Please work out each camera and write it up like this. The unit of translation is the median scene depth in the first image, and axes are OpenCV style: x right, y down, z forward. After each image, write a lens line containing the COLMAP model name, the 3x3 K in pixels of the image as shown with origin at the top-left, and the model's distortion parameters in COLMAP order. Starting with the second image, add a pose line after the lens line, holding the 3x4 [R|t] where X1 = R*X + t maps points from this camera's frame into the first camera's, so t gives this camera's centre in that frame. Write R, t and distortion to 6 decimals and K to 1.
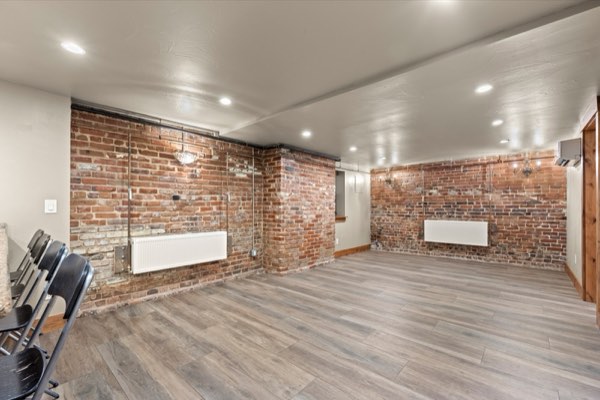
lens RADIAL K [[256.4, 0, 299.1], [0, 256.4, 211.2], [0, 0, 1]] dist [-0.007660, 0.006505]
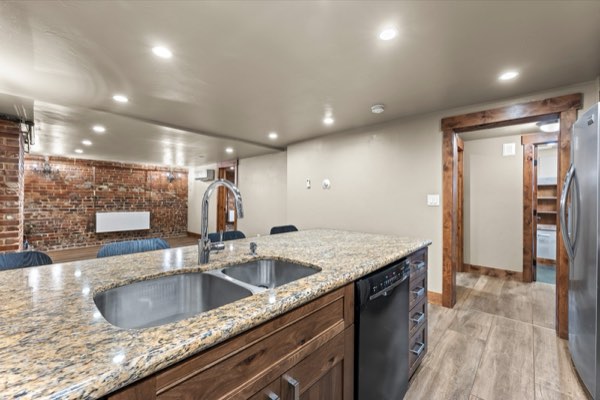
lens RADIAL K [[256.4, 0, 298.3], [0, 256.4, 203.8], [0, 0, 1]] dist [-0.007660, 0.006505]
pose [[0.036681, -0.014579, 0.999221, -0.764467], [0.008291, 0.999864, 0.014284, -0.017951], [-0.999293, 0.007760, 0.036797, 0.165295]]
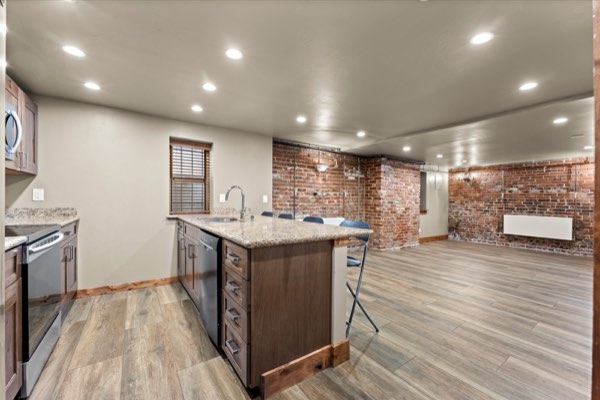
lens RADIAL K [[240.6, 0, 298.9], [0, 240.6, 203.3], [0, 0, 1]] dist [-0.003833, 0.000605]
pose [[0.971816, 0.018004, -0.235052, -0.189600], [-0.019064, 0.999816, -0.002238, 0.005203], [0.234969, 0.006656, 0.971980, -0.324012]]
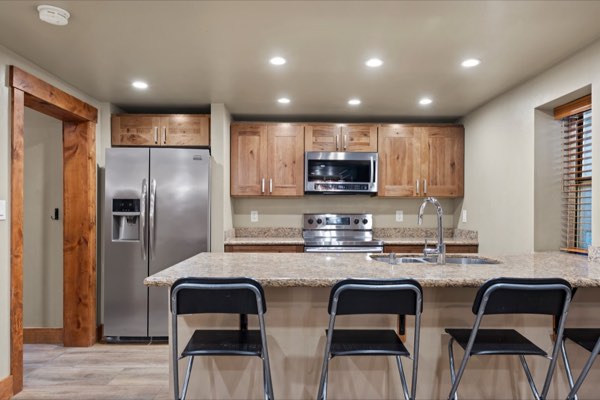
lens RADIAL K [[393.4, 0, 305.3], [0, 393.4, 210.2], [0, 0, 1]] dist [0.003345, 0.002226]
pose [[-0.735602, -0.002121, -0.677410, -0.007891], [-0.012571, 0.999866, 0.010521, -0.025357], [0.677297, 0.016255, -0.735530, 0.538031]]
